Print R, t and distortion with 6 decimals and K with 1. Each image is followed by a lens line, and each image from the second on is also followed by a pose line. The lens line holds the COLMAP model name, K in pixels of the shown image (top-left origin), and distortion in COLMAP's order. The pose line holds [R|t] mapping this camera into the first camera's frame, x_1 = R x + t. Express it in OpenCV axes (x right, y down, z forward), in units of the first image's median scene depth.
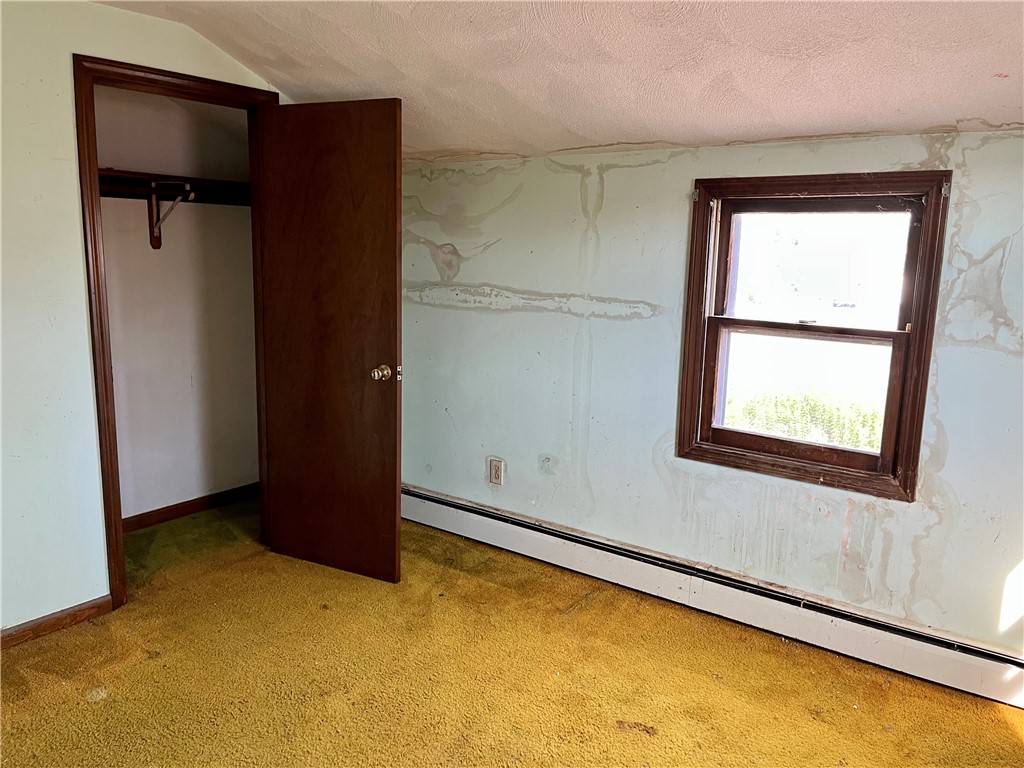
lens RADIAL K [[772.9, 0, 511.4], [0, 772.9, 387.2], [0, 0, 1]] dist [0.026379, -0.035515]
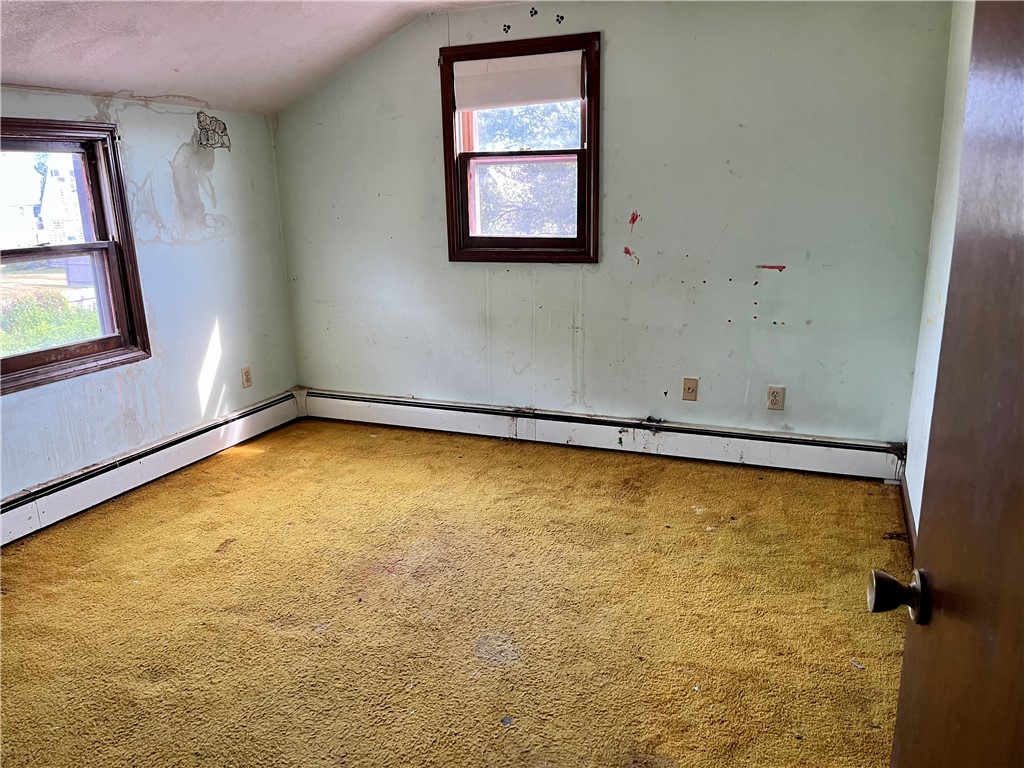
lens RADIAL K [[772.9, 0, 513.1], [0, 772.9, 383.2], [0, 0, 1]] dist [0.026379, -0.035515]
pose [[-0.235562, -0.259308, 0.936627, -0.977815], [0.189726, 0.932935, 0.306002, -0.117419], [-0.953160, 0.249785, -0.170567, 0.591128]]
